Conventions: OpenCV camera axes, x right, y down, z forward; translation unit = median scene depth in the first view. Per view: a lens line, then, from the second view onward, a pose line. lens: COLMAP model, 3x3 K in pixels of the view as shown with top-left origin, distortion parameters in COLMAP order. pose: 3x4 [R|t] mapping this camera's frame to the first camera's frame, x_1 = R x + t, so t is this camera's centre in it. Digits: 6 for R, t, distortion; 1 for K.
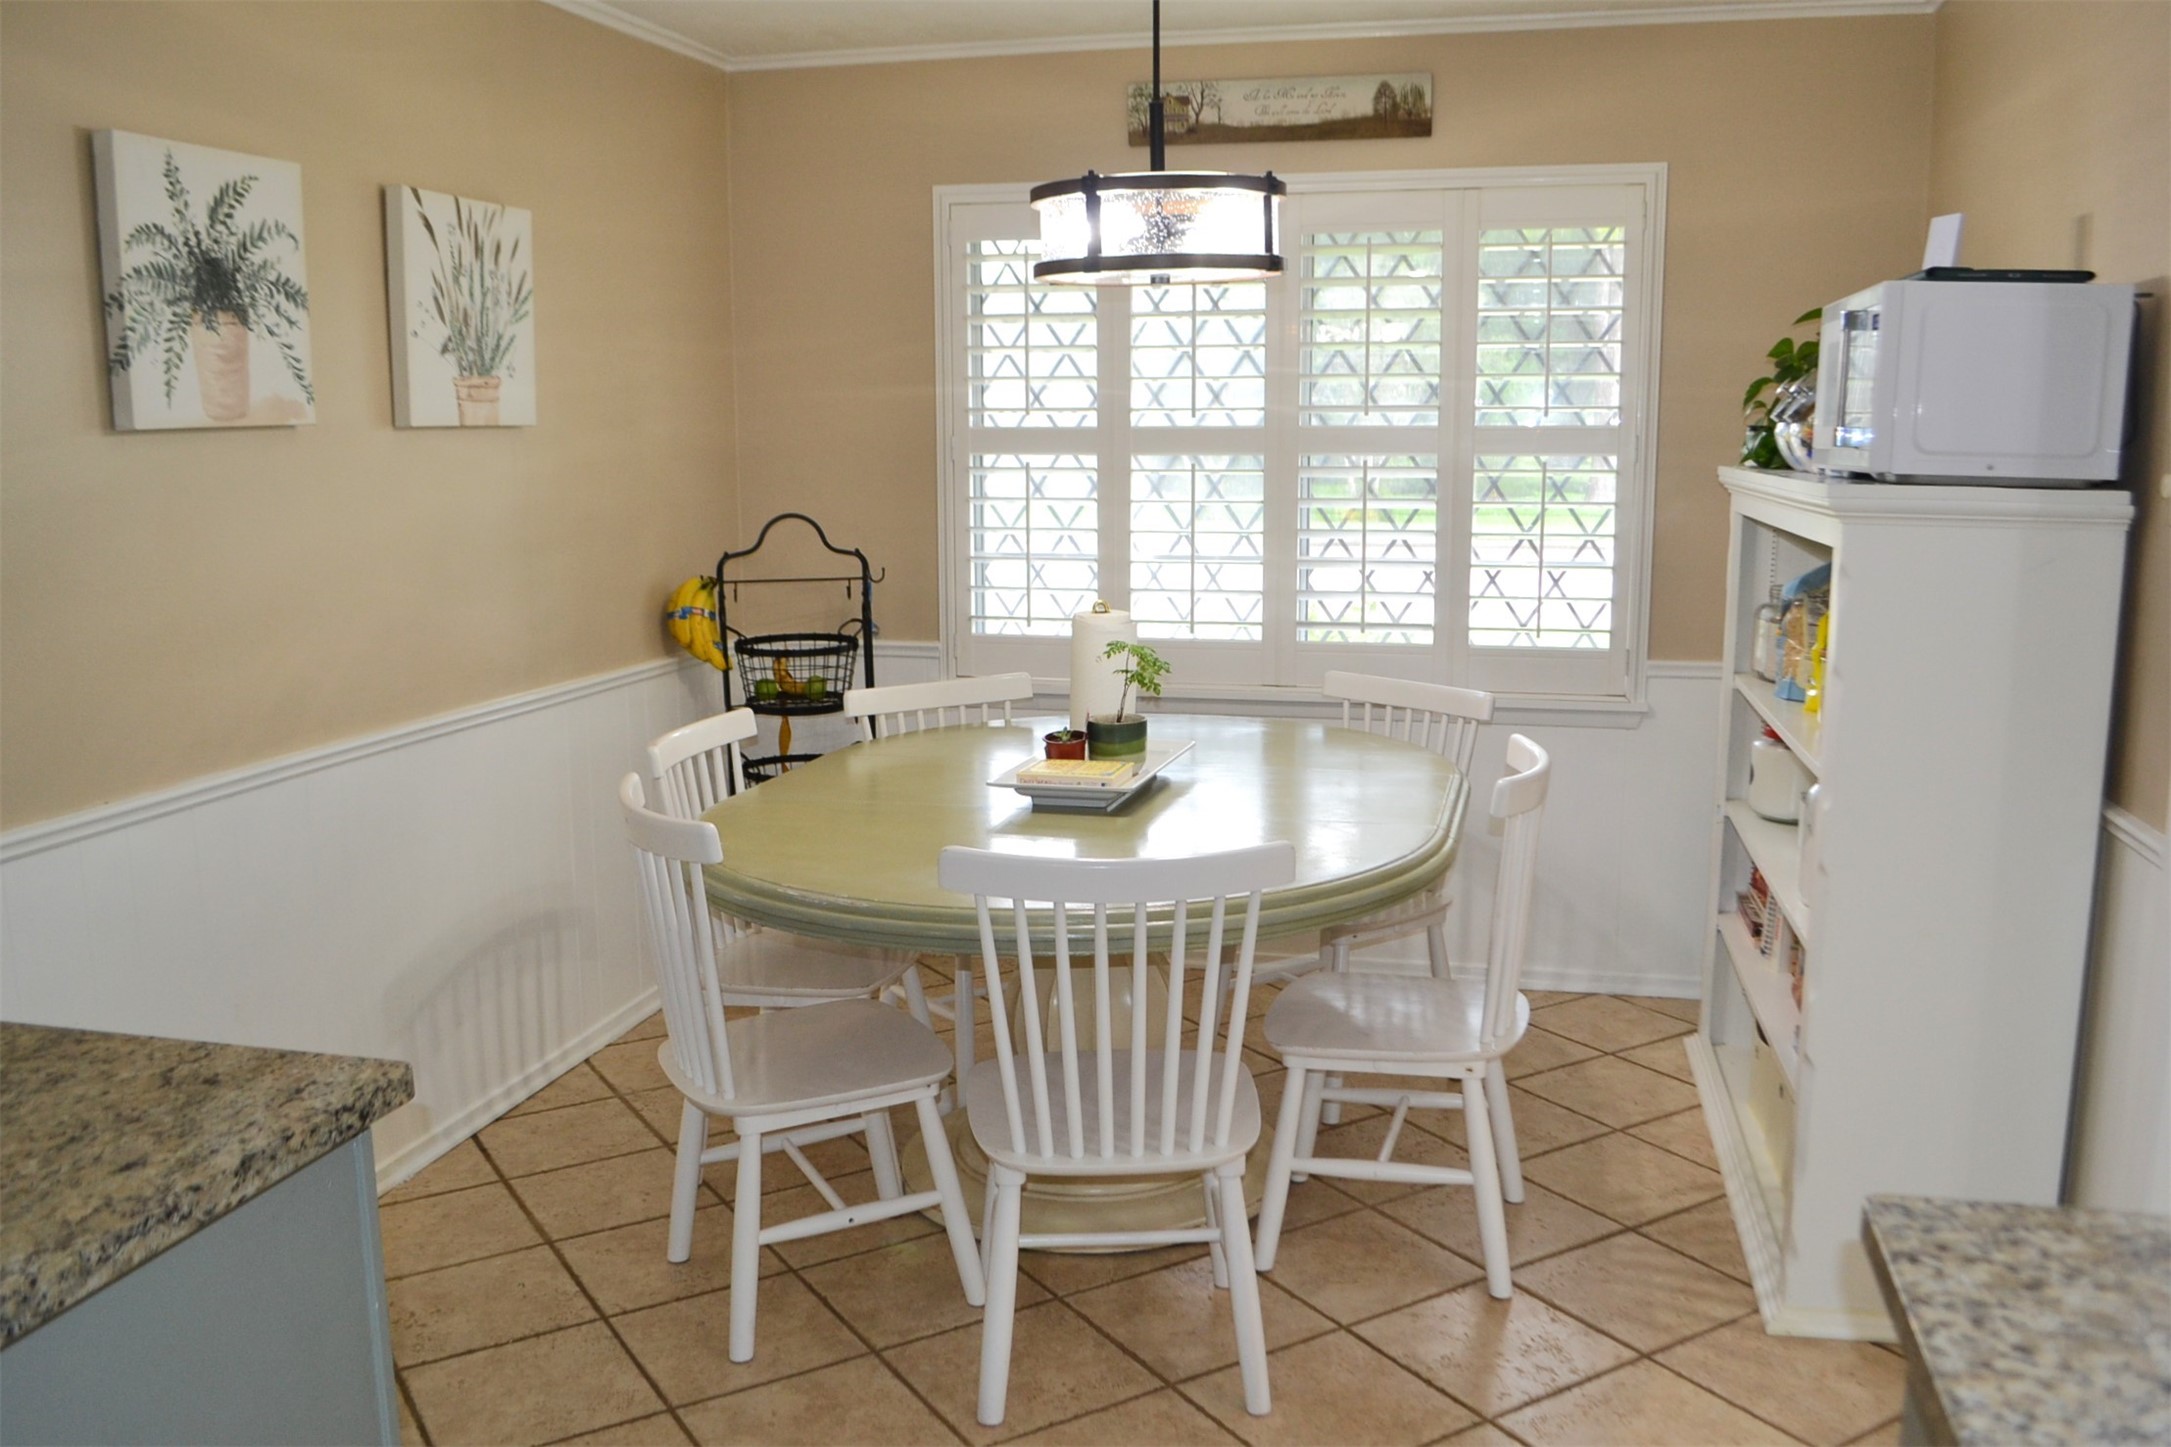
lens RADIAL K [[1731.7, 0, 1153.6], [0, 1731.7, 760.0], [0, 0, 1]] dist [-0.085380, 0.014160]
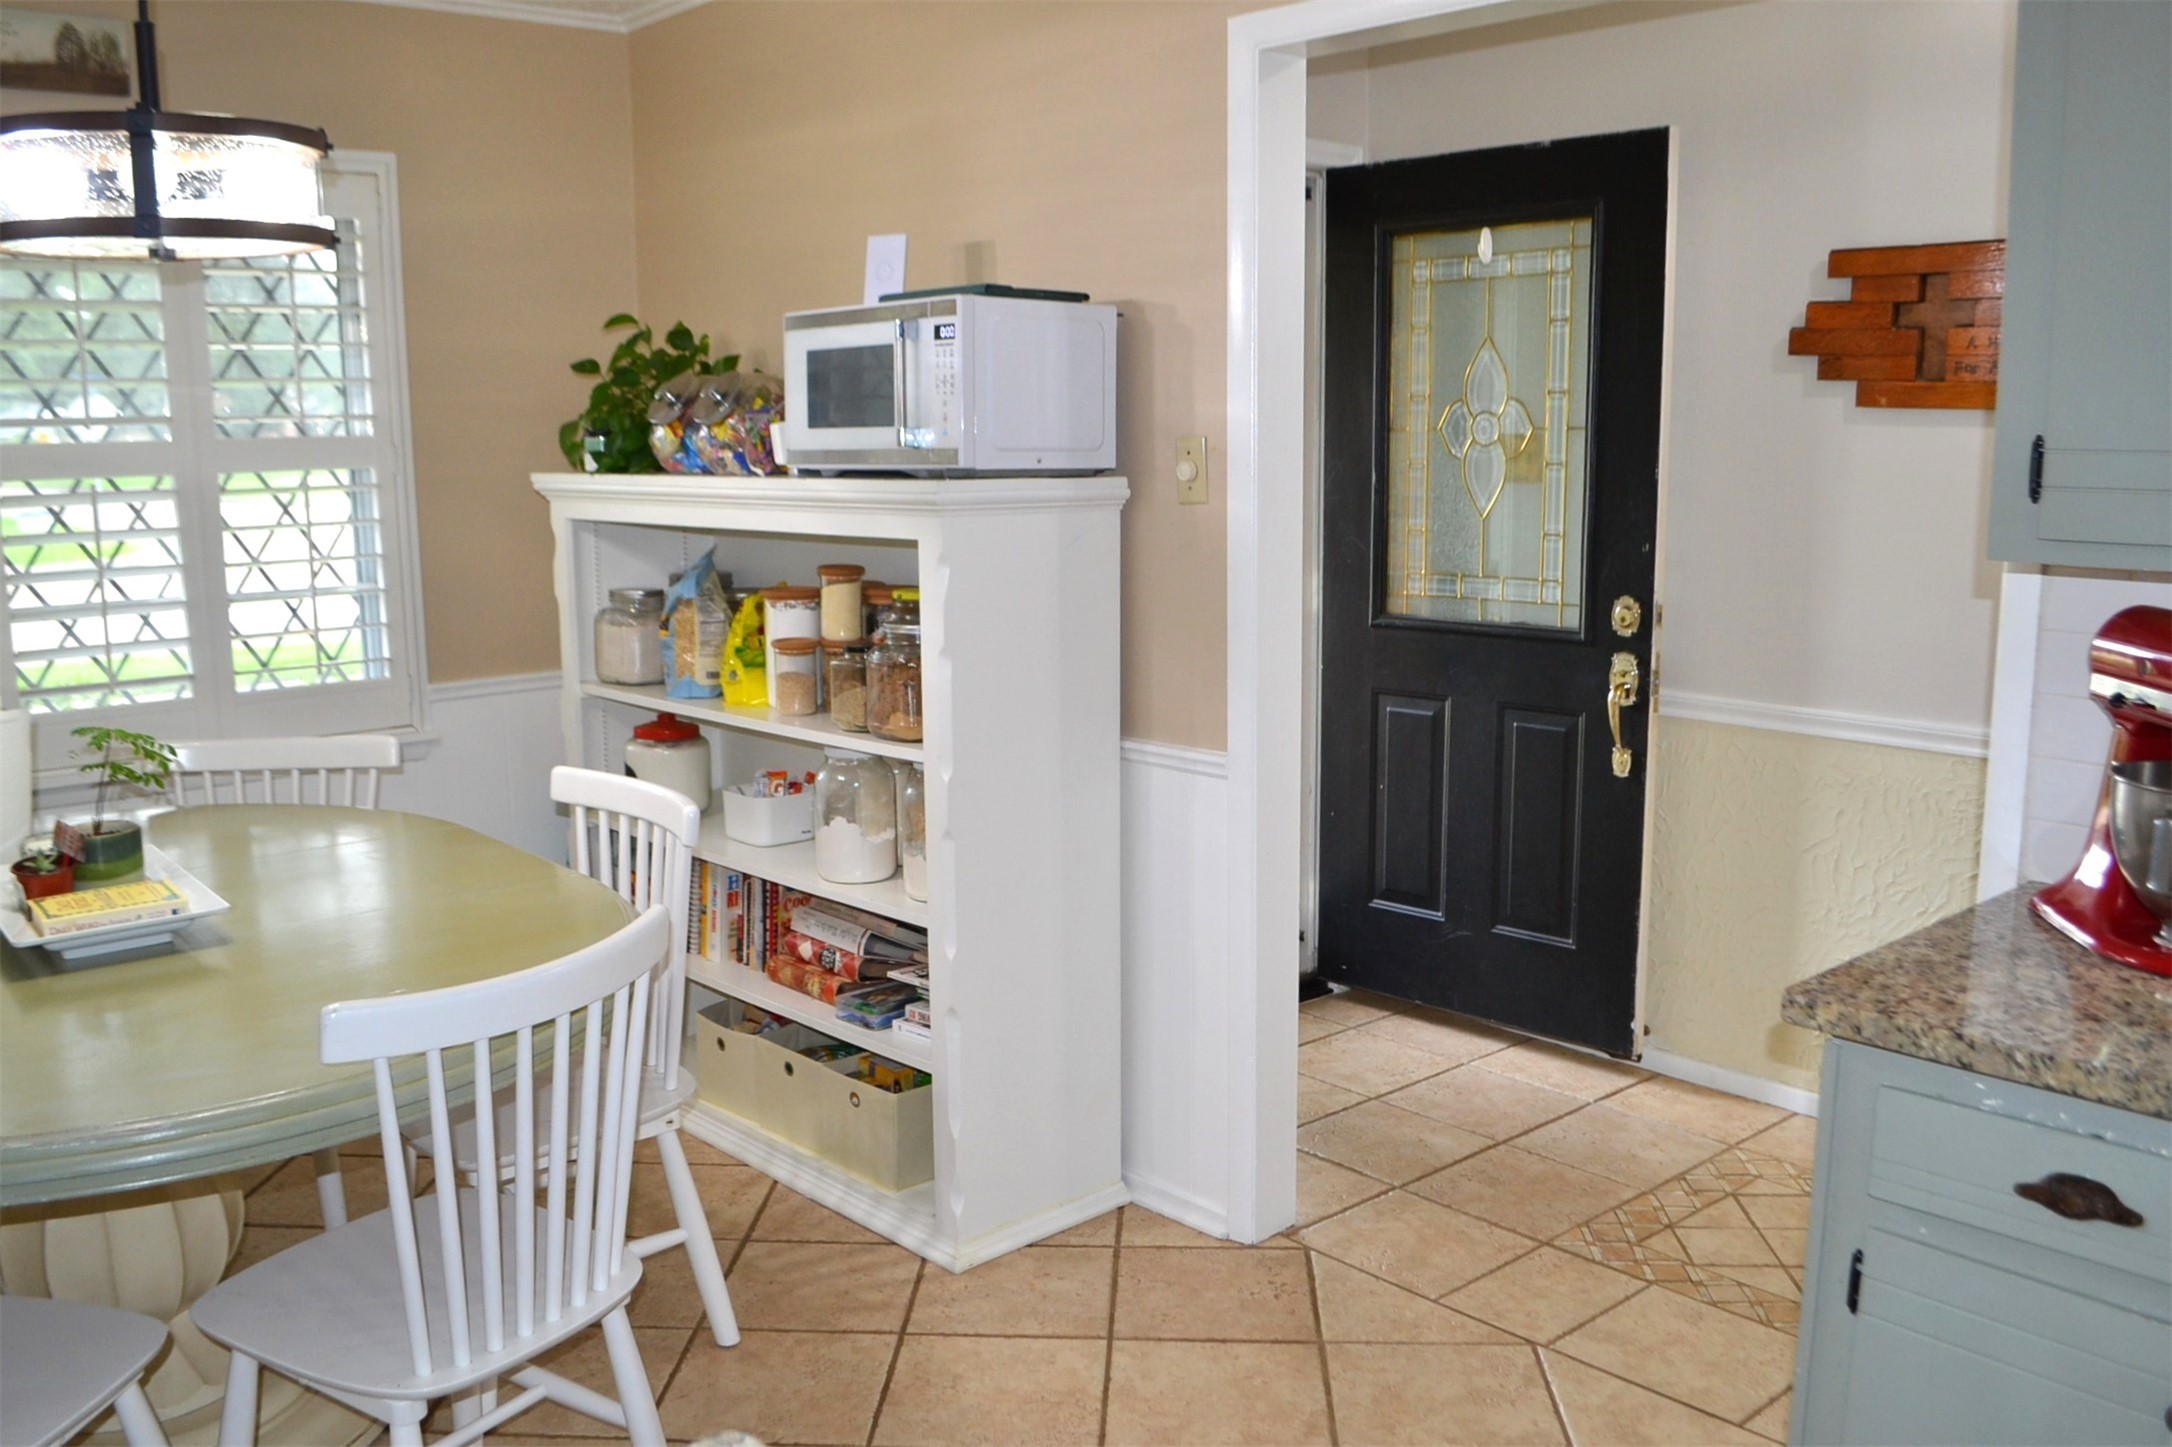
lens RADIAL K [[1732.5, 0, 1067.7], [0, 1732.5, 734.5], [0, 0, 1]] dist [-0.085380, 0.014160]
pose [[0.576667, -0.146168, 0.803797, -0.275193], [0.160941, 0.984910, 0.063639, -0.035658], [-0.800970, 0.092665, 0.591490, 0.178256]]
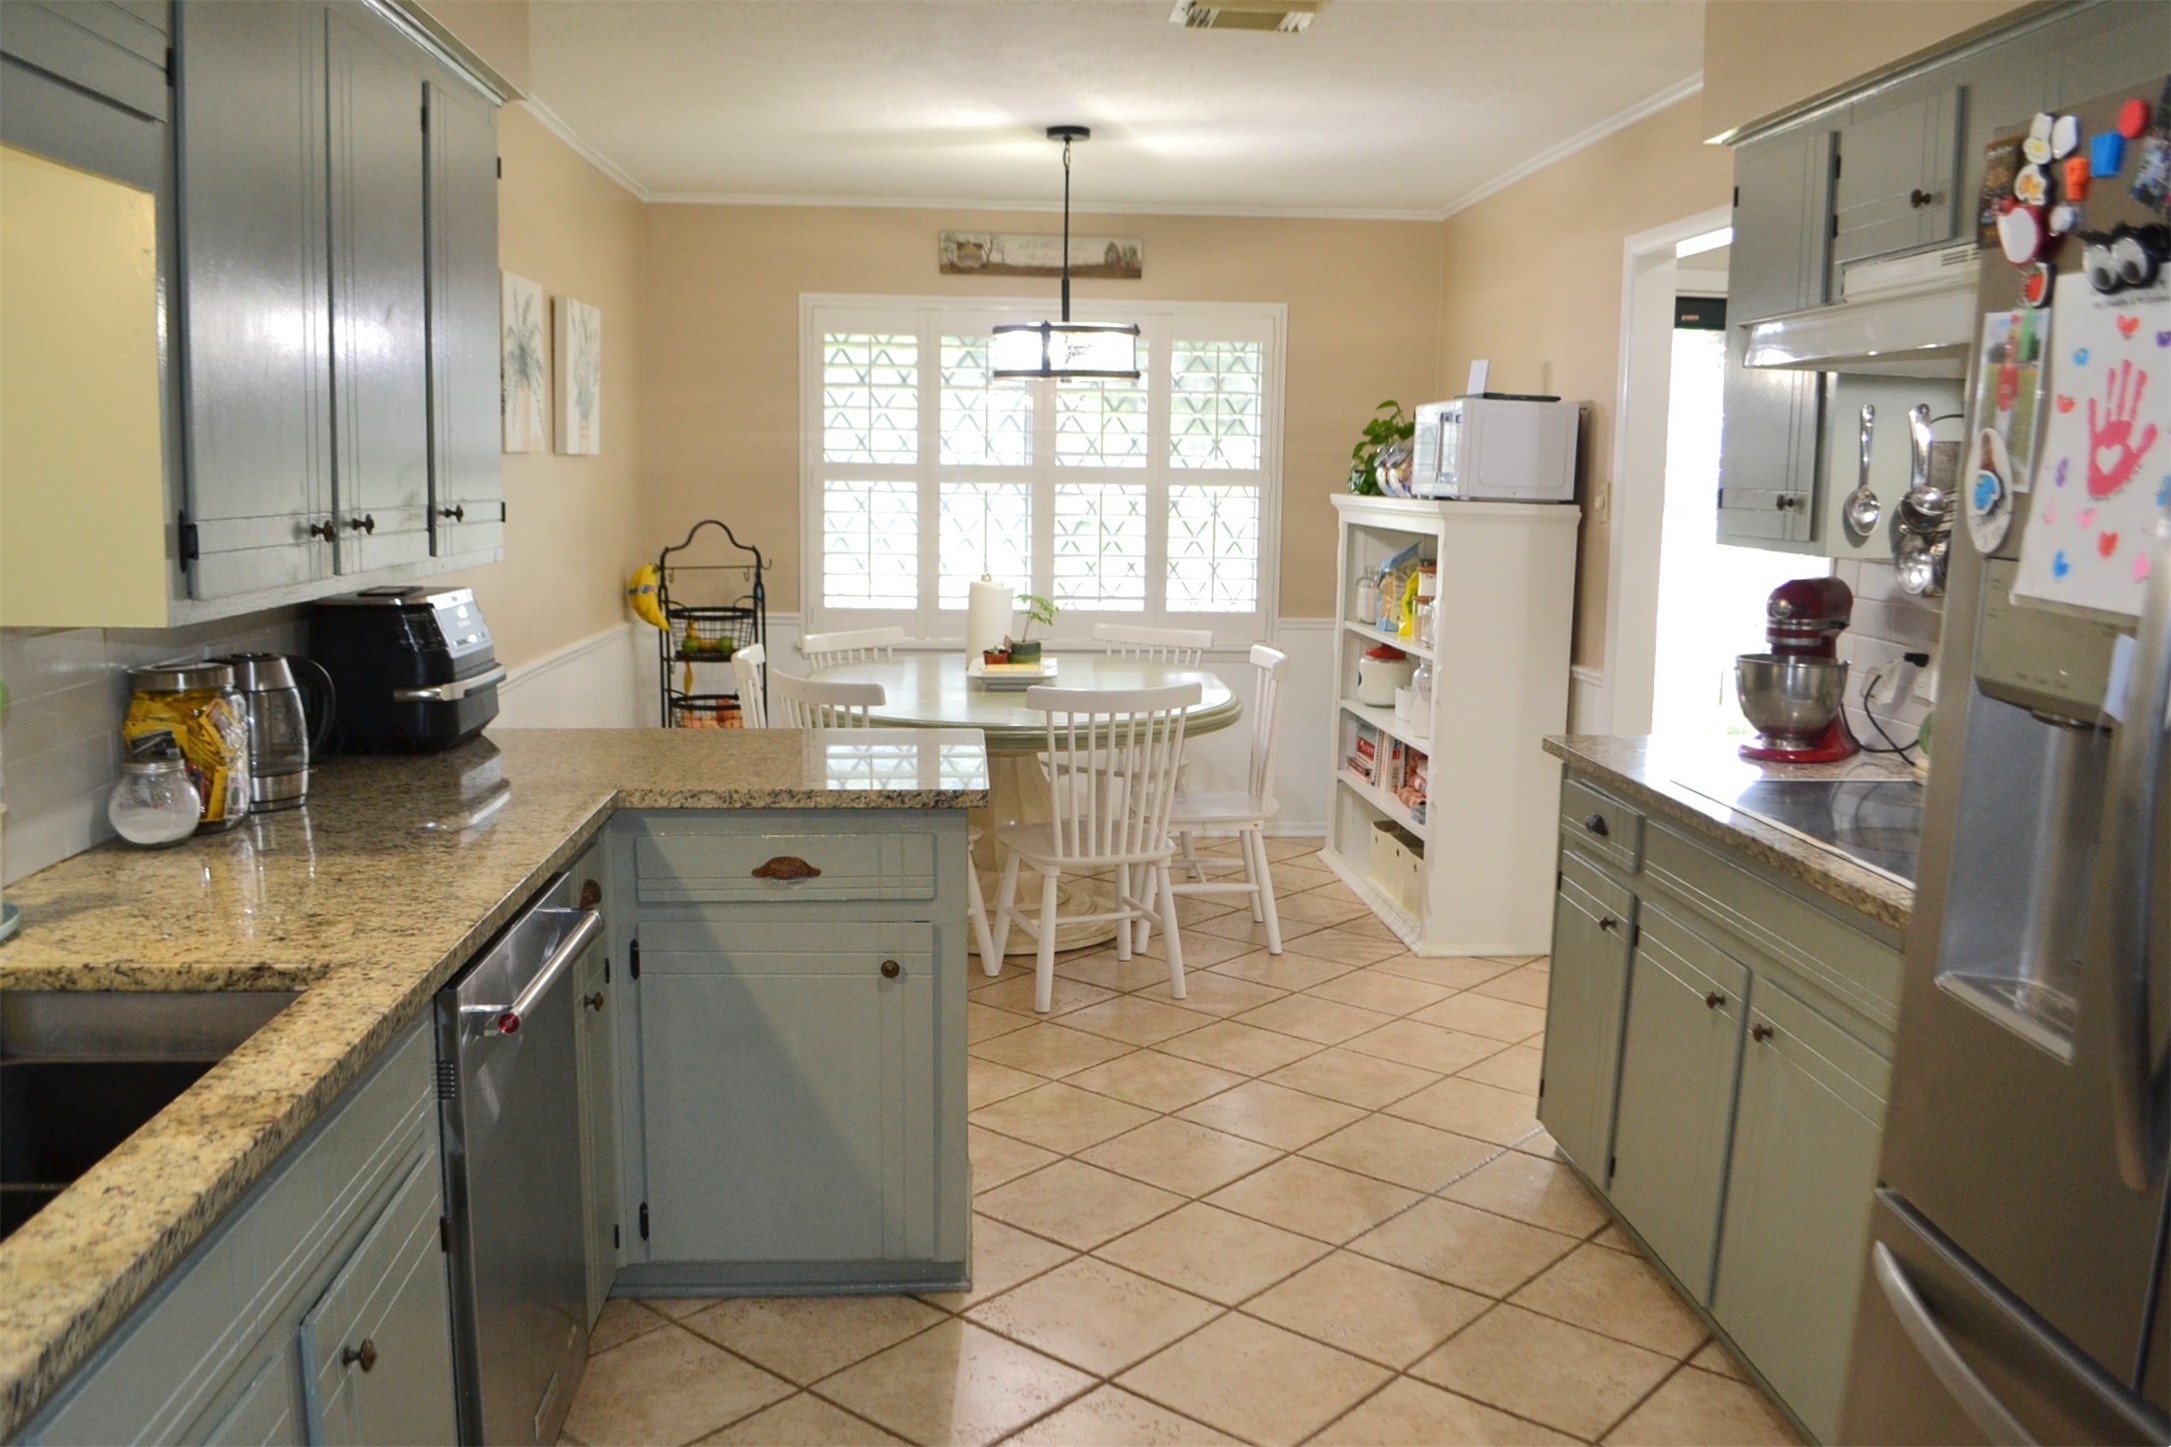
lens RADIAL K [[1731.7, 0, 1125.1], [0, 1731.7, 752.9], [0, 0, 1]] dist [-0.085380, 0.014160]
pose [[0.953077, -0.029372, 0.301300, -0.331957], [0.036639, 0.999157, -0.018495, 0.090609], [-0.300503, 0.028666, 0.953350, -0.464659]]
